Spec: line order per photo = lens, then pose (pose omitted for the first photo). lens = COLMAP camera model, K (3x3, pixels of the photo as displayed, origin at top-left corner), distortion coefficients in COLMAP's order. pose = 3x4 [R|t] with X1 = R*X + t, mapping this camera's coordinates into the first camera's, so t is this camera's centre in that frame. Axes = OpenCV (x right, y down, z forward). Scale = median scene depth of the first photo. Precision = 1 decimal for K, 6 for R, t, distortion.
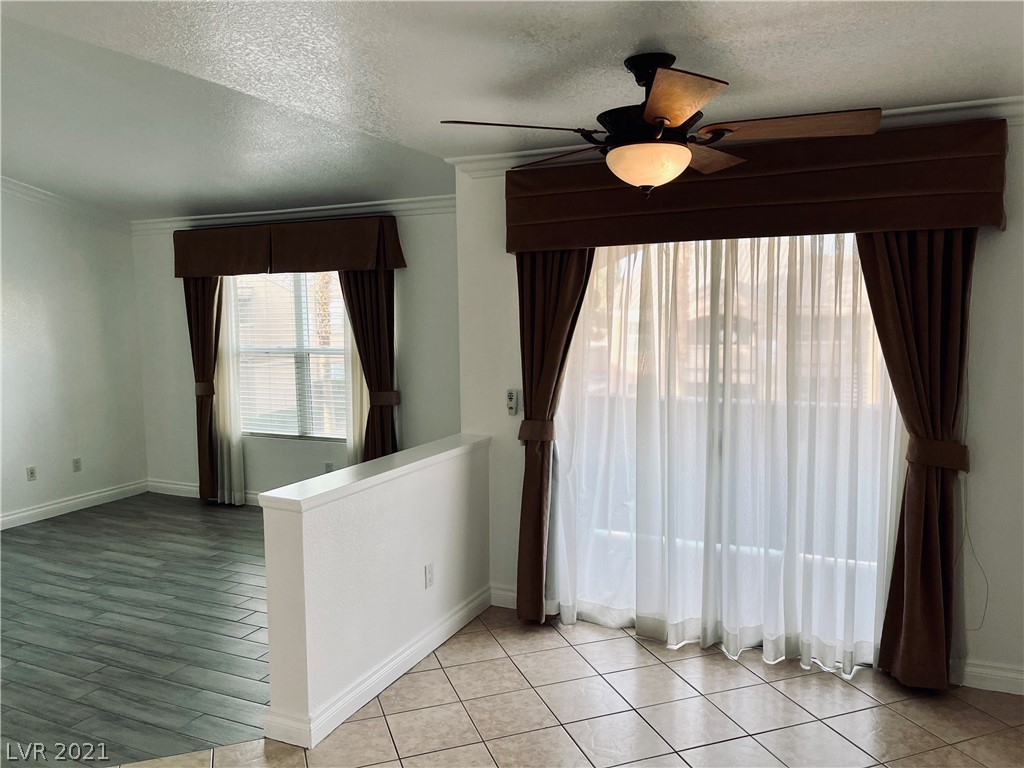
lens RADIAL K [[770.0, 0, 510.6], [0, 770.0, 388.6], [0, 0, 1]] dist [0.071748, -0.104758]
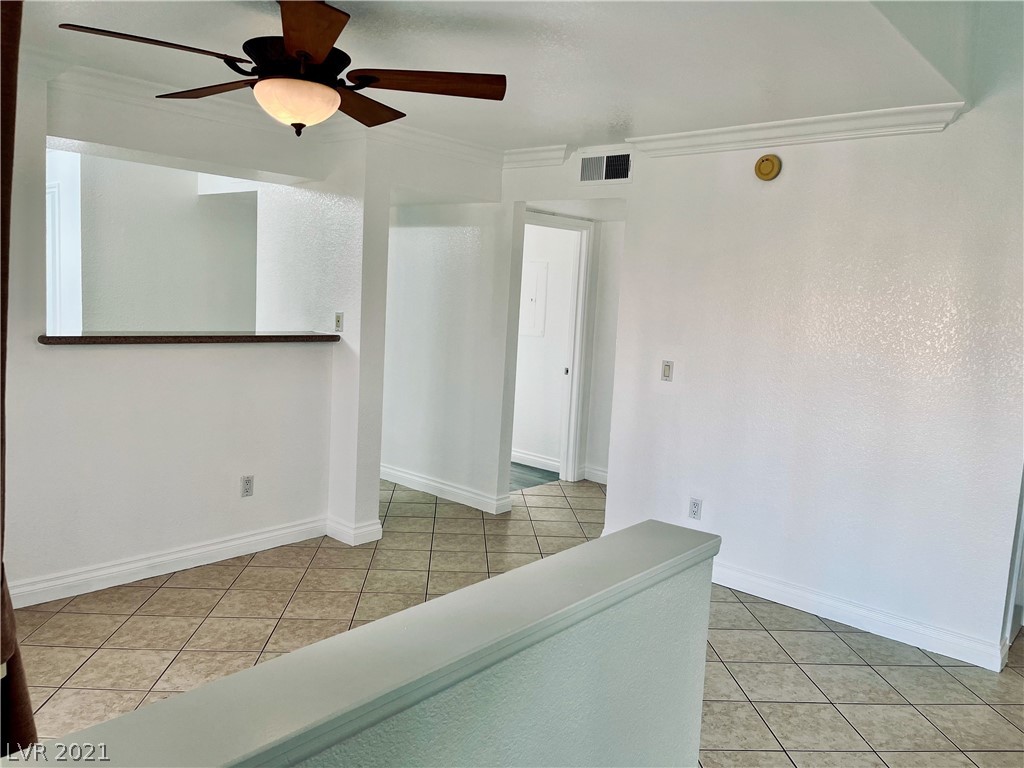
lens RADIAL K [[778.8, 0, 508.8], [0, 778.8, 386.2], [0, 0, 1]] dist [0.060819, -0.088530]
pose [[-0.961845, -0.072782, 0.263737, -0.241163], [-0.013490, 0.975411, 0.219981, -0.101388], [-0.273262, 0.208030, -0.939176, 1.246760]]
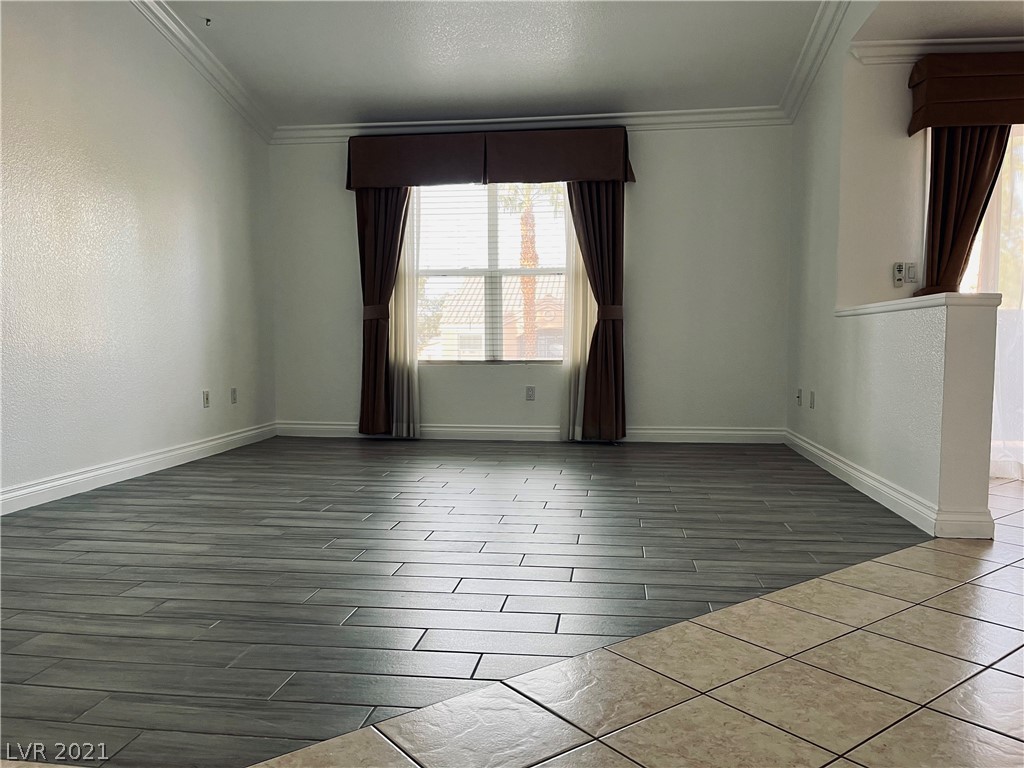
lens RADIAL K [[774.1, 0, 514.6], [0, 774.1, 388.4], [0, 0, 1]] dist [0.068571, -0.089630]
pose [[0.951353, -0.008044, 0.307998, -0.901076], [0.020588, 0.999085, -0.037499, 0.219788], [-0.307415, 0.042016, 0.950648, 0.147255]]
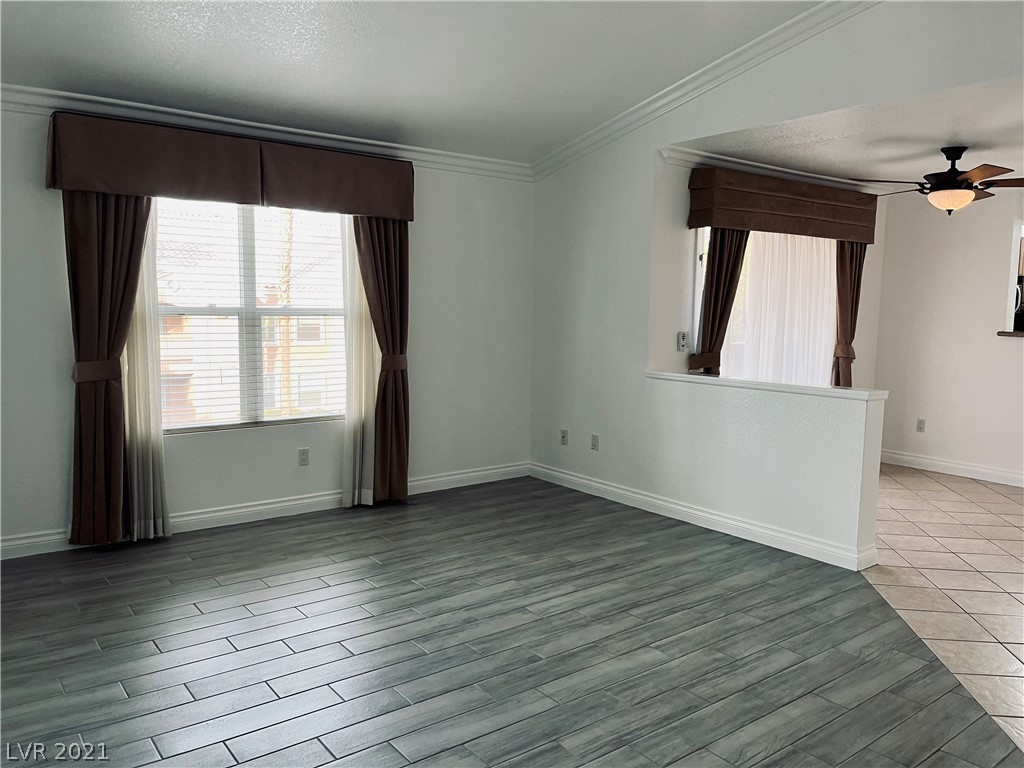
lens RADIAL K [[775.9, 0, 509.8], [0, 775.9, 389.1], [0, 0, 1]] dist [0.062429, -0.074828]
pose [[0.454416, -0.076683, 0.887483, -1.405118], [0.070298, 0.996268, 0.050088, 0.012442], [-0.888011, 0.039628, 0.458111, 0.703556]]
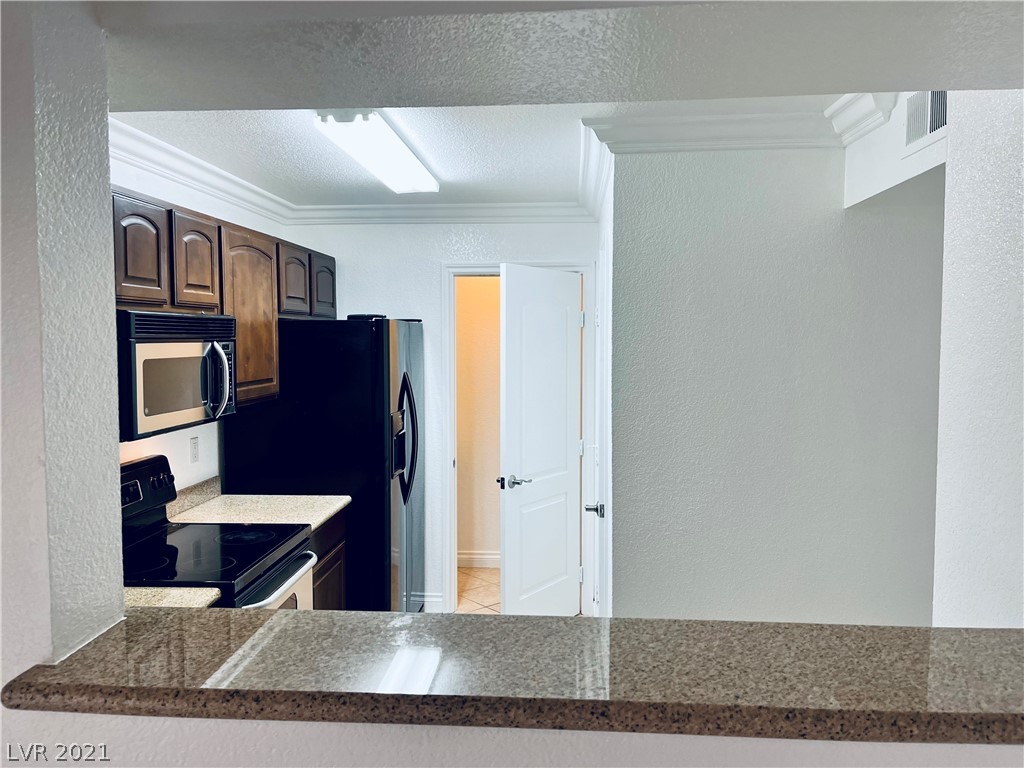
lens RADIAL K [[770.0, 0, 510.6], [0, 770.0, 388.6], [0, 0, 1]] dist [0.071748, -0.104758]
pose [[-0.369259, -0.046602, 0.928157, 0.207548], [0.100960, 0.990819, 0.089914, -0.057358], [-0.923826, 0.126908, -0.361164, 0.472423]]
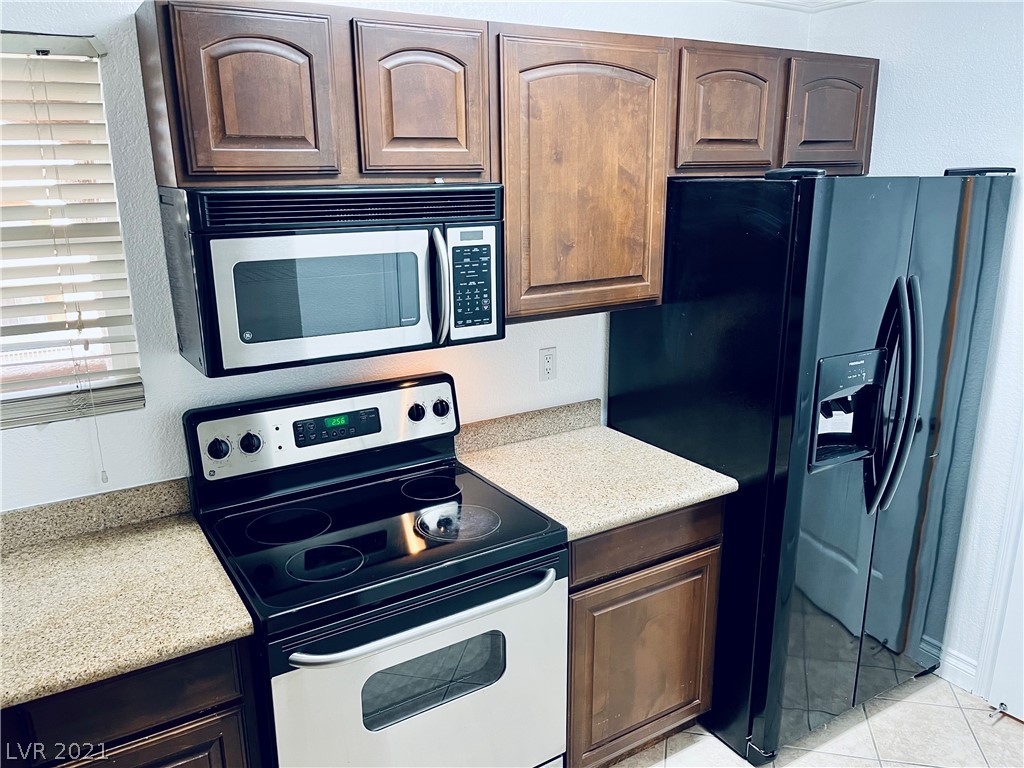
lens RADIAL K [[772.8, 0, 513.6], [0, 772.8, 391.3], [0, 0, 1]] dist [0.006700, -0.000236]
pose [[0.540962, -0.216529, 0.812697, 0.624314], [0.091543, 0.975709, 0.199026, -0.055591], [-0.836050, -0.033269, 0.547643, 0.146119]]
